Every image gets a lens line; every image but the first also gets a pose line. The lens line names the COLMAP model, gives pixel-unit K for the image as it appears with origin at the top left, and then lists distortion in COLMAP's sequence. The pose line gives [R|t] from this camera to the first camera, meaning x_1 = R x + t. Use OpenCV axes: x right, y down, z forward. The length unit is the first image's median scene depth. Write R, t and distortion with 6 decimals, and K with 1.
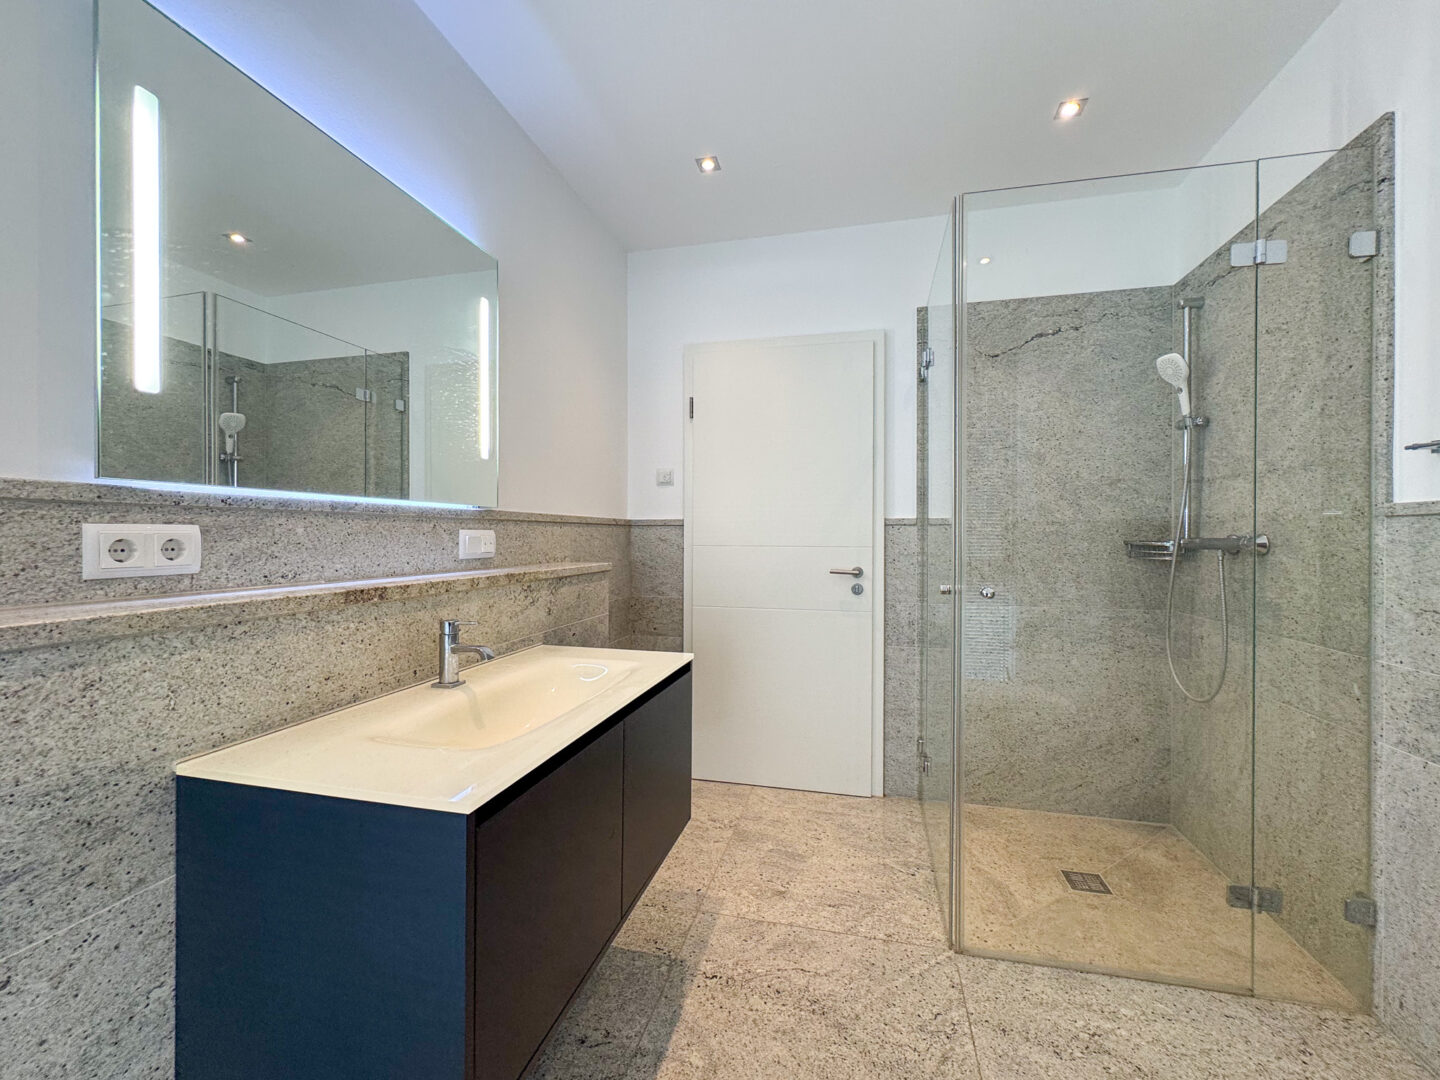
lens RADIAL K [[577.4, 0, 730.8], [0, 577.4, 535.1], [0, 0, 1]] dist [0.002618, 0.000177]
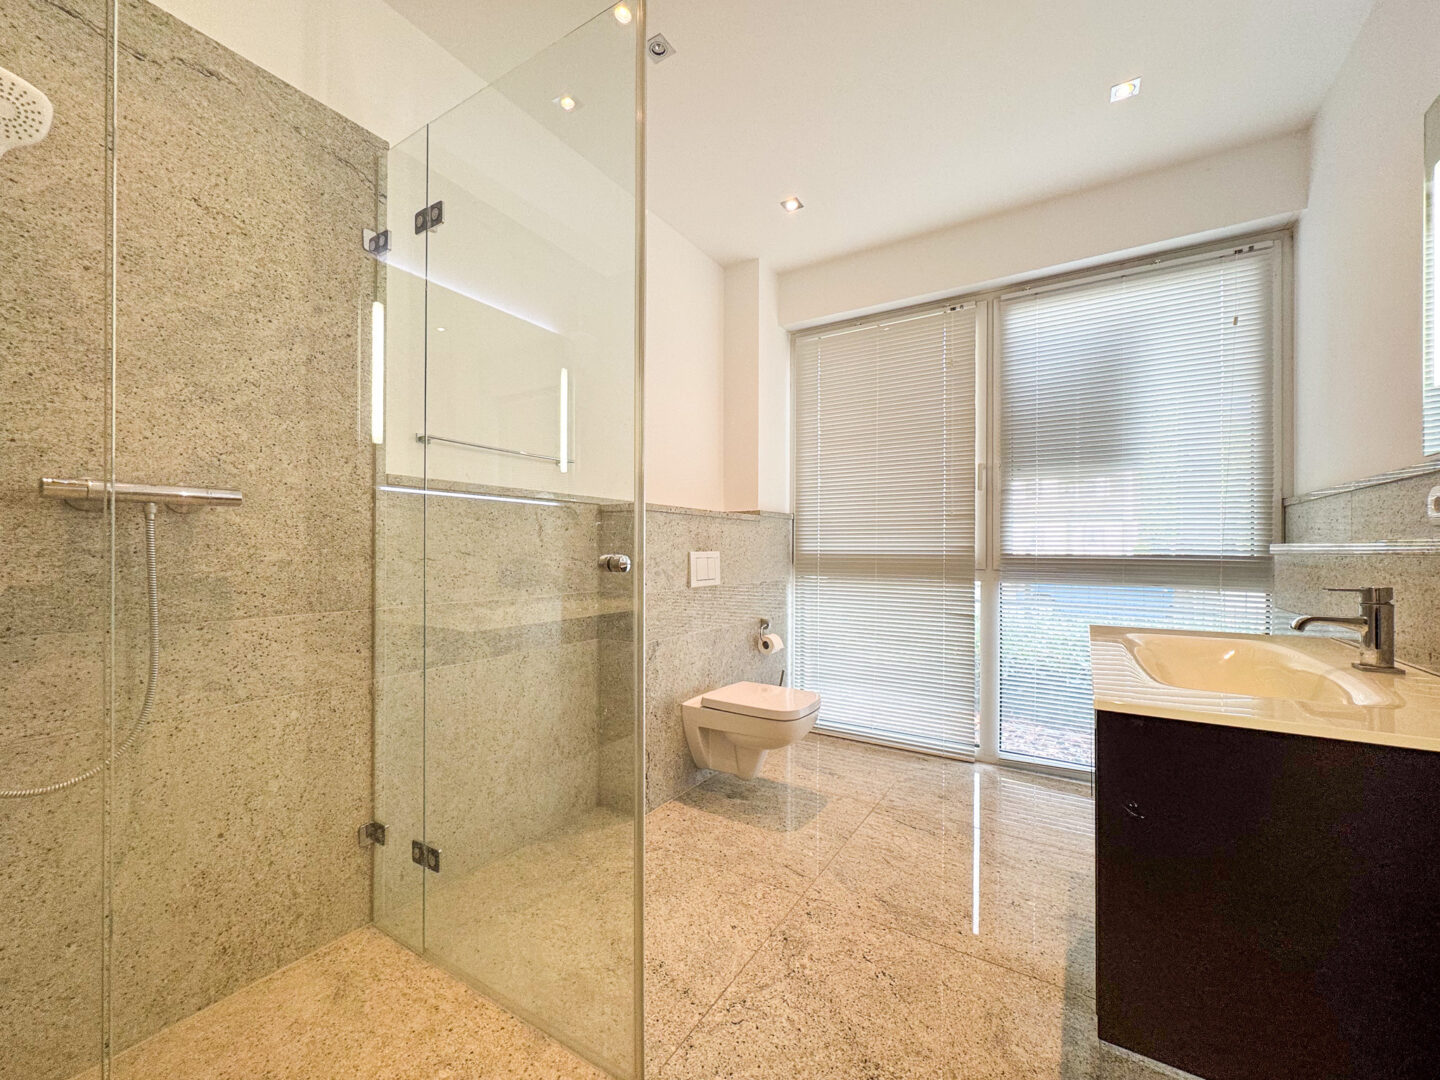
lens RADIAL K [[577.4, 0, 731.1], [0, 577.4, 548.8], [0, 0, 1]] dist [0.002618, 0.000177]
pose [[-0.953381, -0.007950, 0.301663, 0.097550], [-0.008944, 0.999958, -0.001912, 0.090486], [-0.301635, -0.004521, -0.953413, 1.820773]]
